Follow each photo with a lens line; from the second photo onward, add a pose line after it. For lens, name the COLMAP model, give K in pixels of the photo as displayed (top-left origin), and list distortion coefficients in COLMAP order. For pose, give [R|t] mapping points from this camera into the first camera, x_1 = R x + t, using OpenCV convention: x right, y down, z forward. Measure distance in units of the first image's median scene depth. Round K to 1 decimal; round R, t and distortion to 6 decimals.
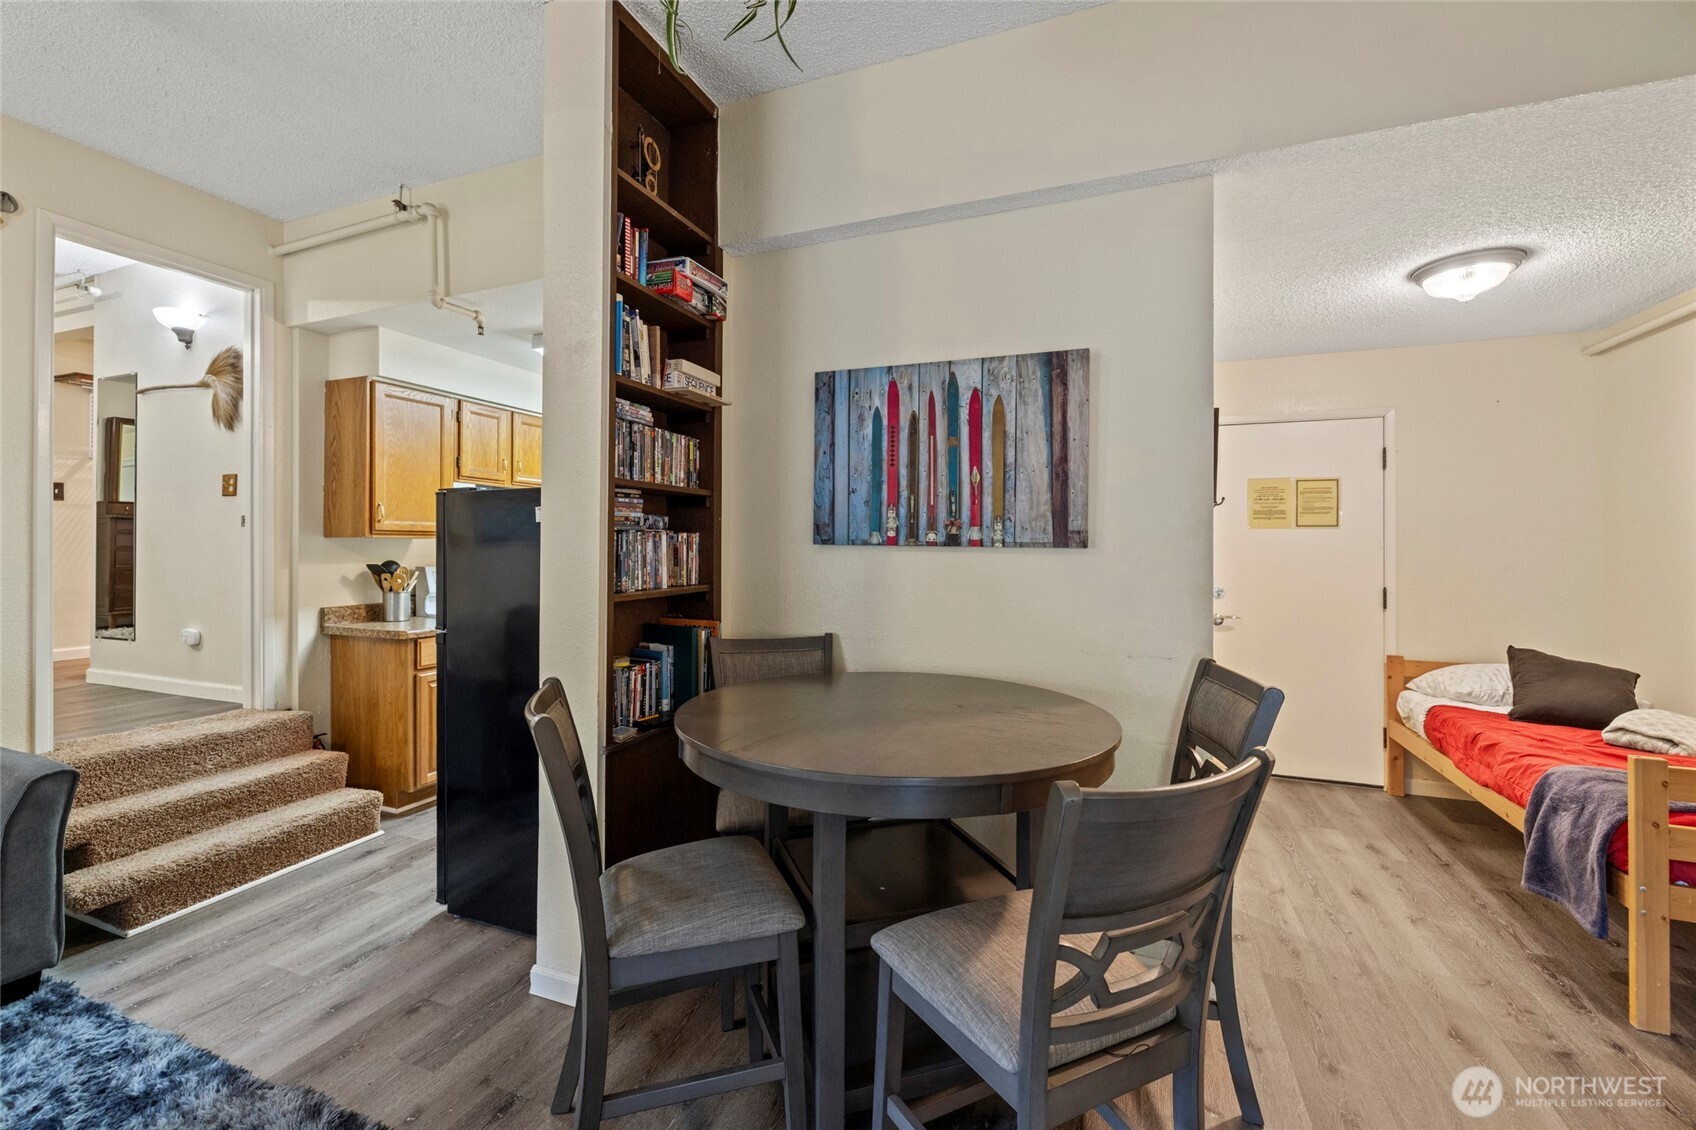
lens RADIAL K [[709.8, 0, 830.6], [0, 709.8, 540.0], [0, 0, 1]] dist [-0.000106, -0.000167]
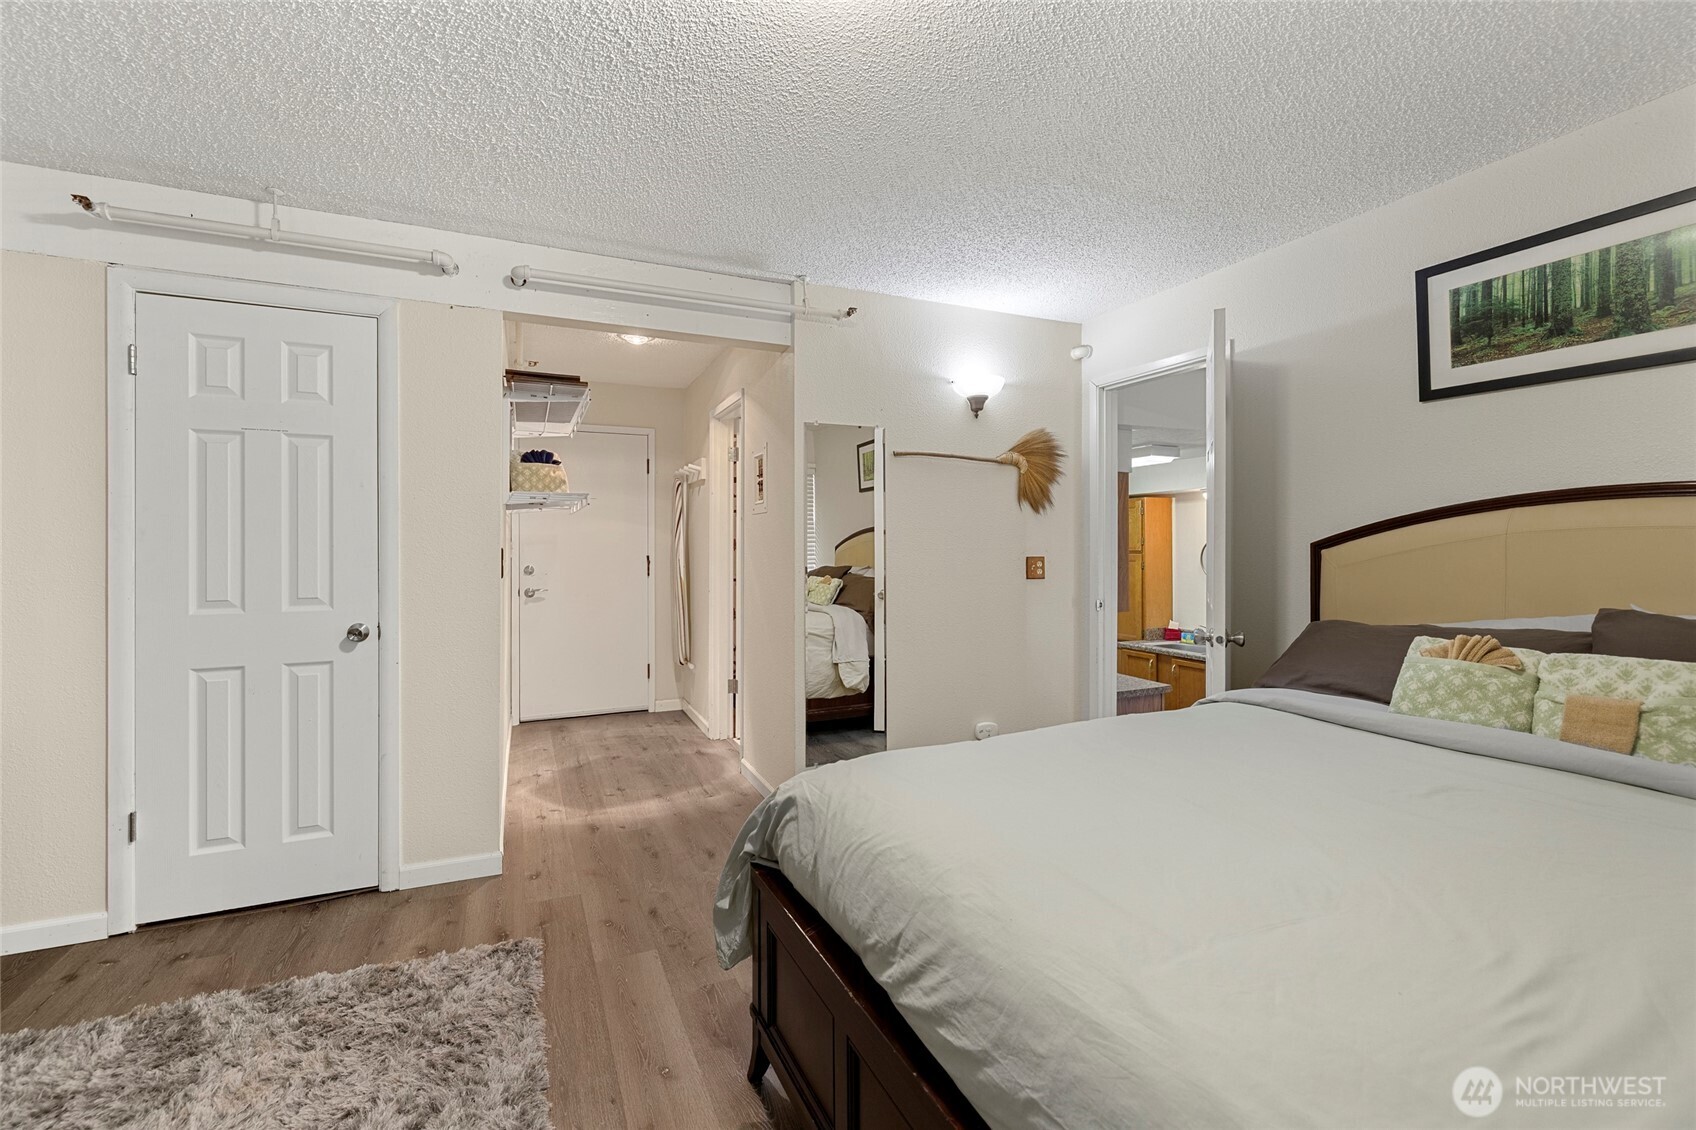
lens RADIAL K [[718.2, 0, 843.6], [0, 718.2, 543.4], [0, 0, 1]] dist [0.002282, 0.000323]
pose [[0.680386, -0.004982, 0.732837, -2.602422], [0.002839, 0.999987, 0.004163, -0.171502], [-0.732848, -0.000752, 0.680392, 0.757211]]
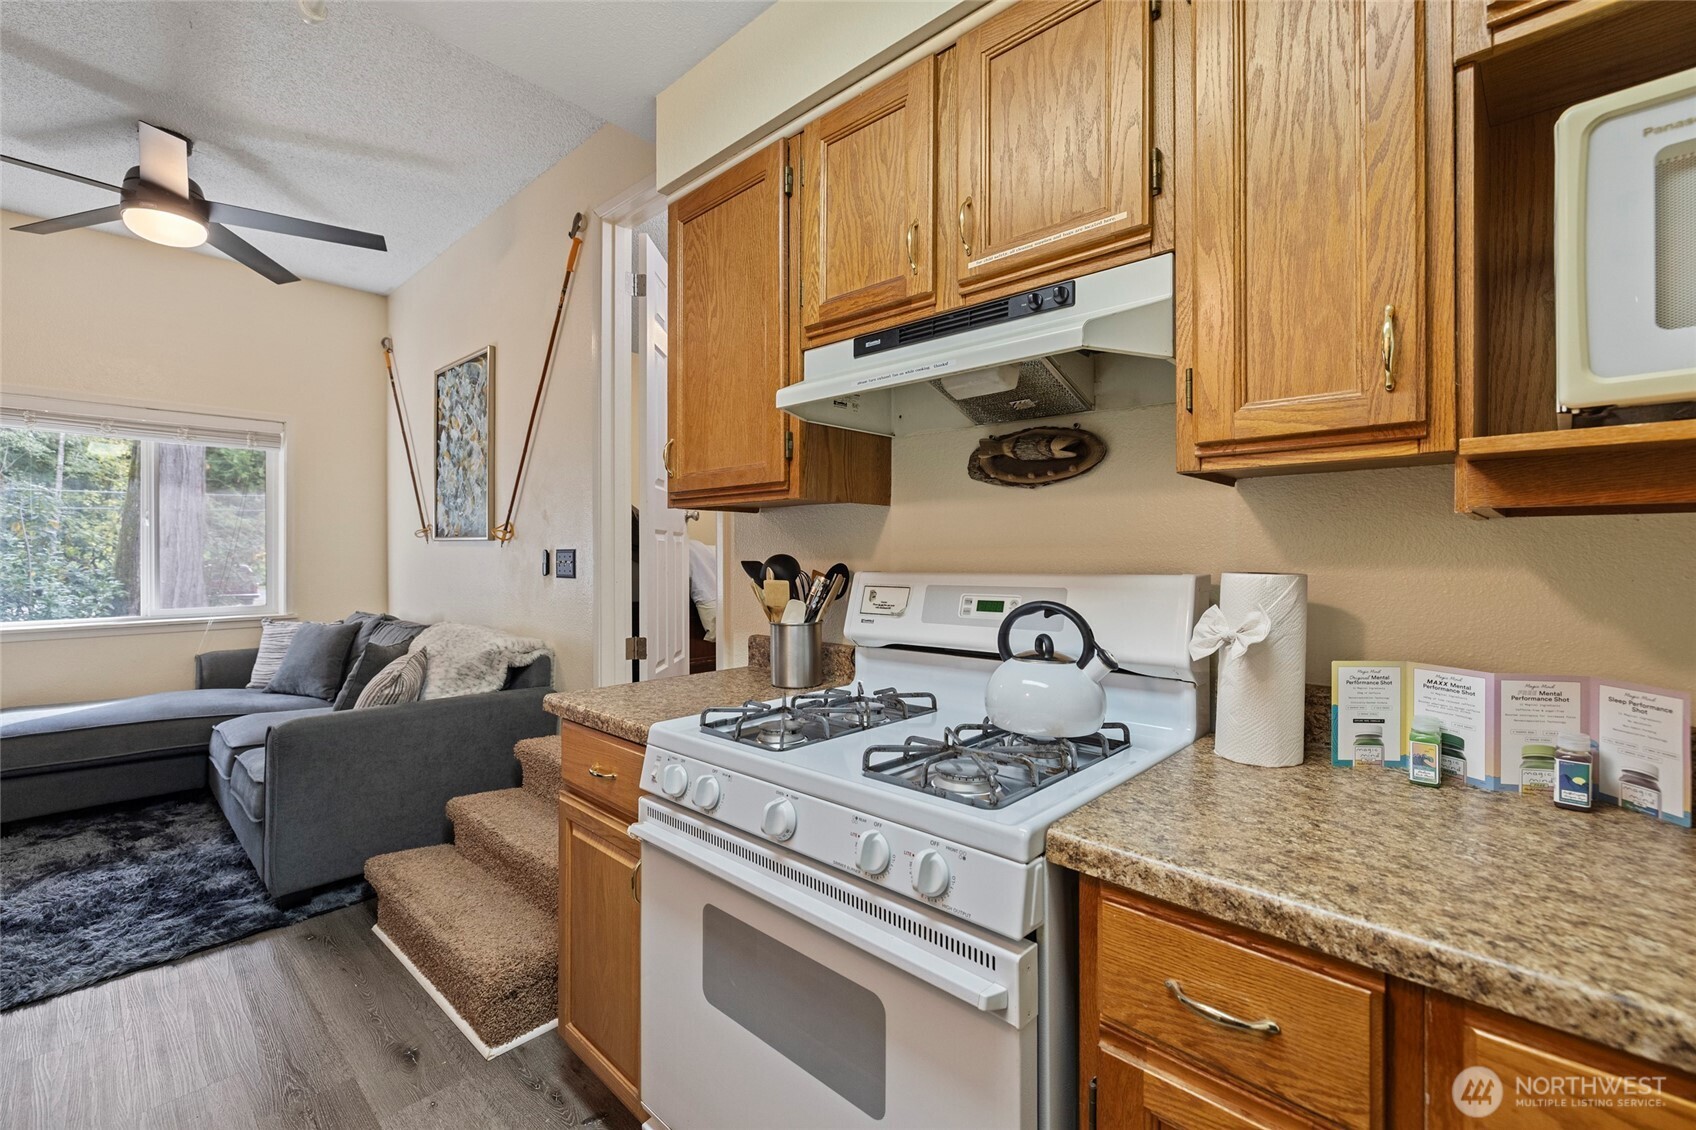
lens RADIAL K [[724.4, 0, 841.6], [0, 724.4, 553.5], [0, 0, 1]] dist [-0.001286, -0.000664]
pose [[-0.361282, -0.003604, -0.932450, -0.282606], [0.003102, 0.999982, -0.005067, 0.047610], [0.932451, -0.004723, -0.361265, 1.893441]]
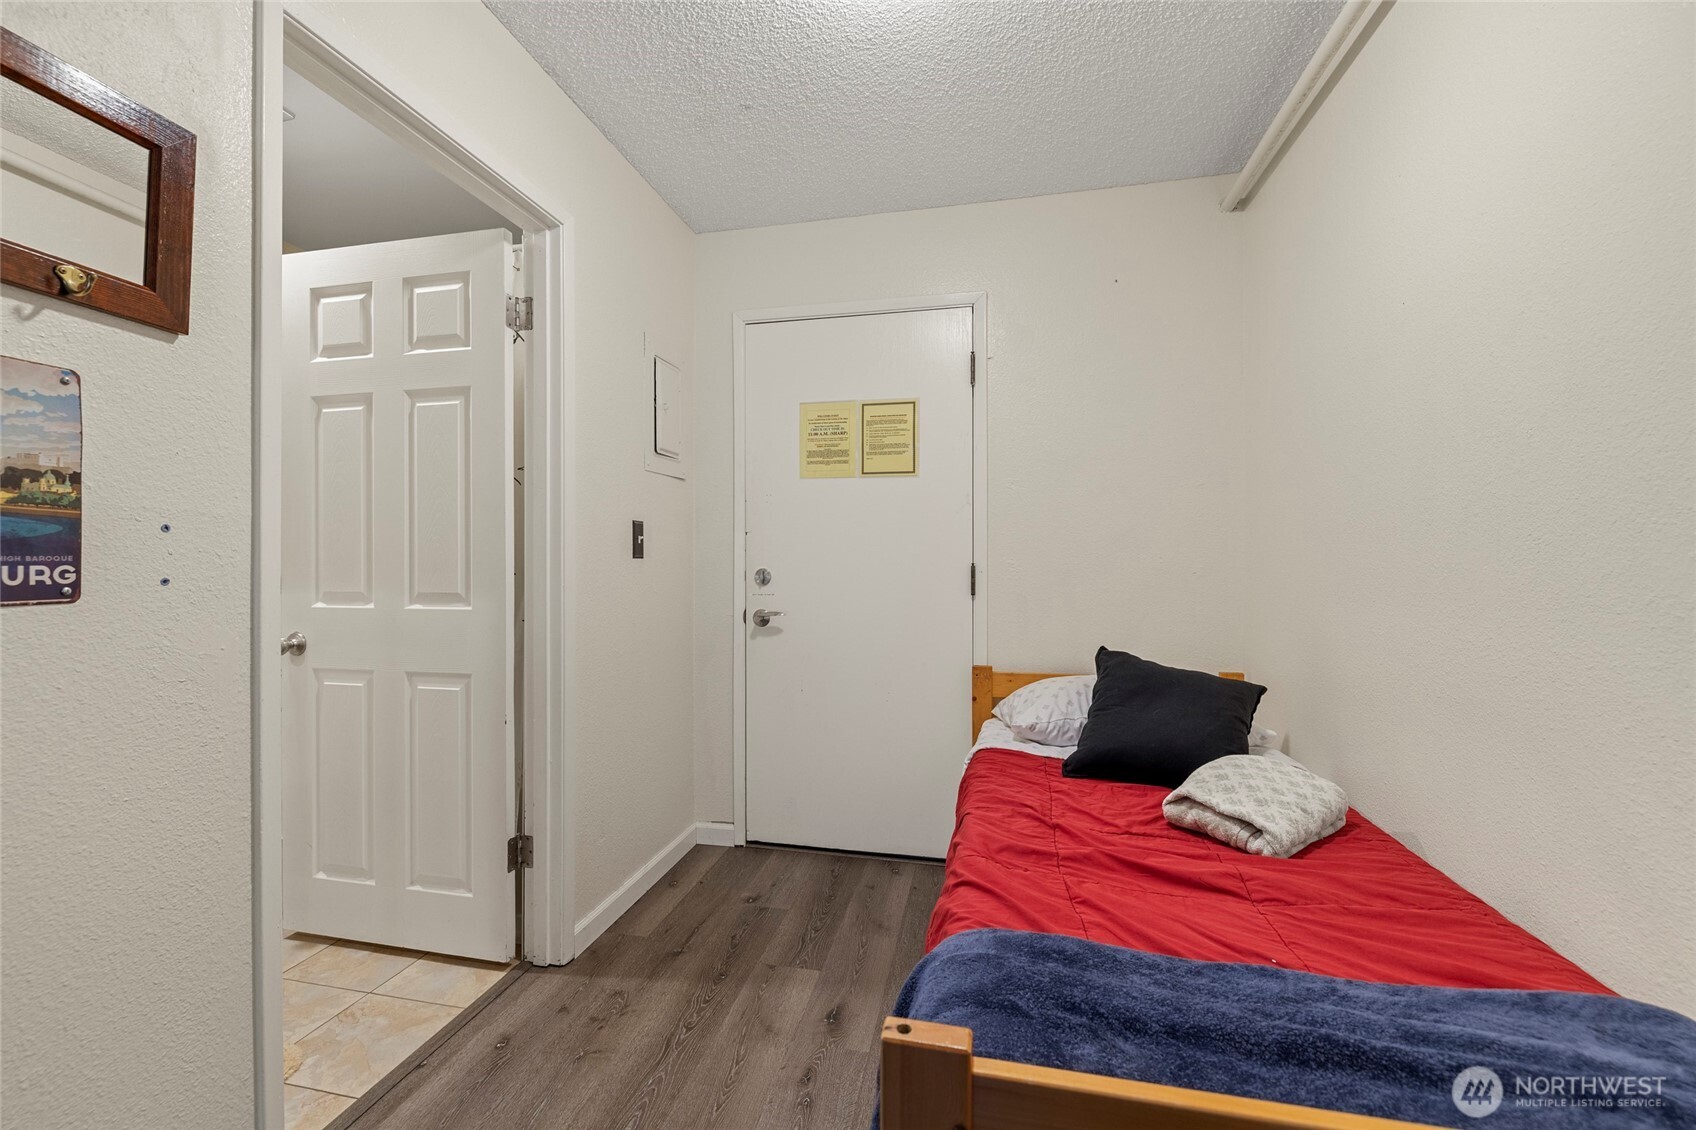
lens RADIAL K [[707.1, 0, 833.7], [0, 707.1, 557.8], [0, 0, 1]] dist [0.000116, 0.000280]
pose [[0.987481, -0.003249, 0.157702, 0.832821], [0.003011, 0.999994, 0.001747, 0.091290], [-0.157707, -0.001250, 0.987485, 0.560445]]
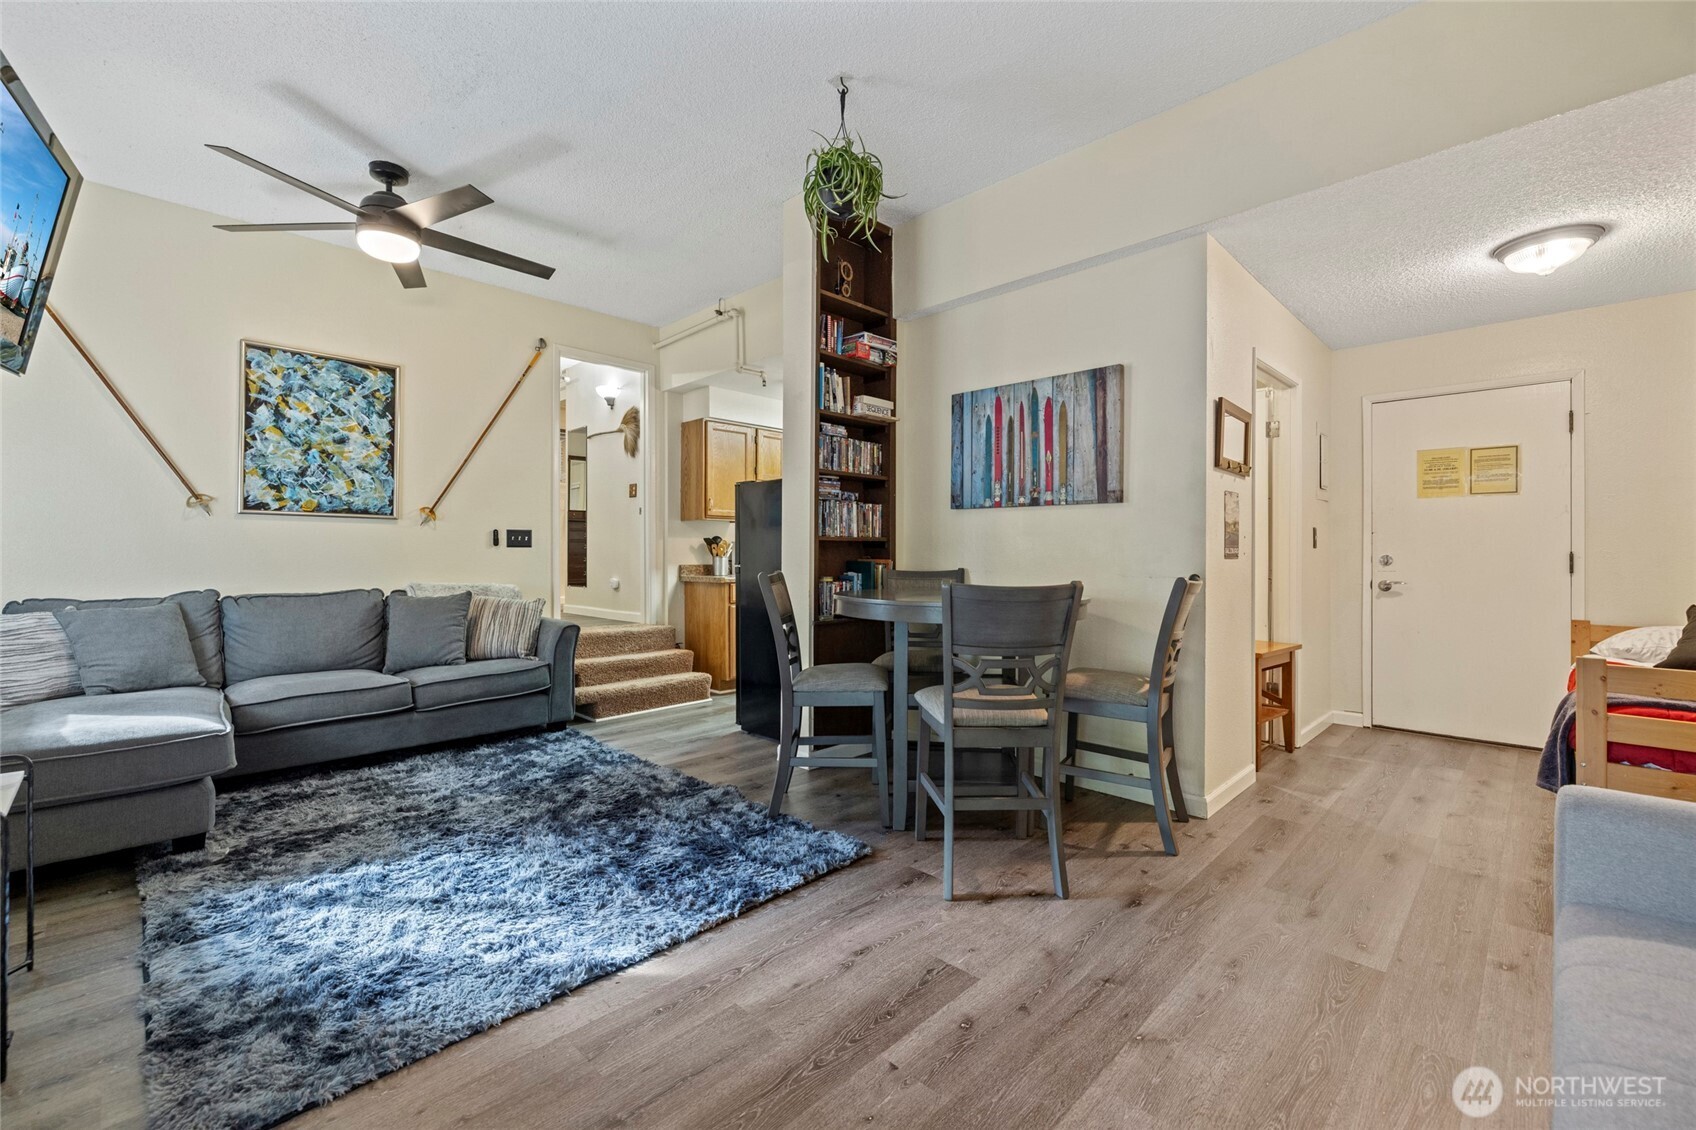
lens RADIAL K [[710.6, 0, 835.5], [0, 710.6, 551.8], [0, 0, 1]] dist [0.000895, 0.000039]
pose [[0.918296, -0.001986, -0.395890, 0.349497], [0.003018, 0.999993, 0.001983, 0.093507], [0.395884, -0.003016, 0.918296, -0.484410]]
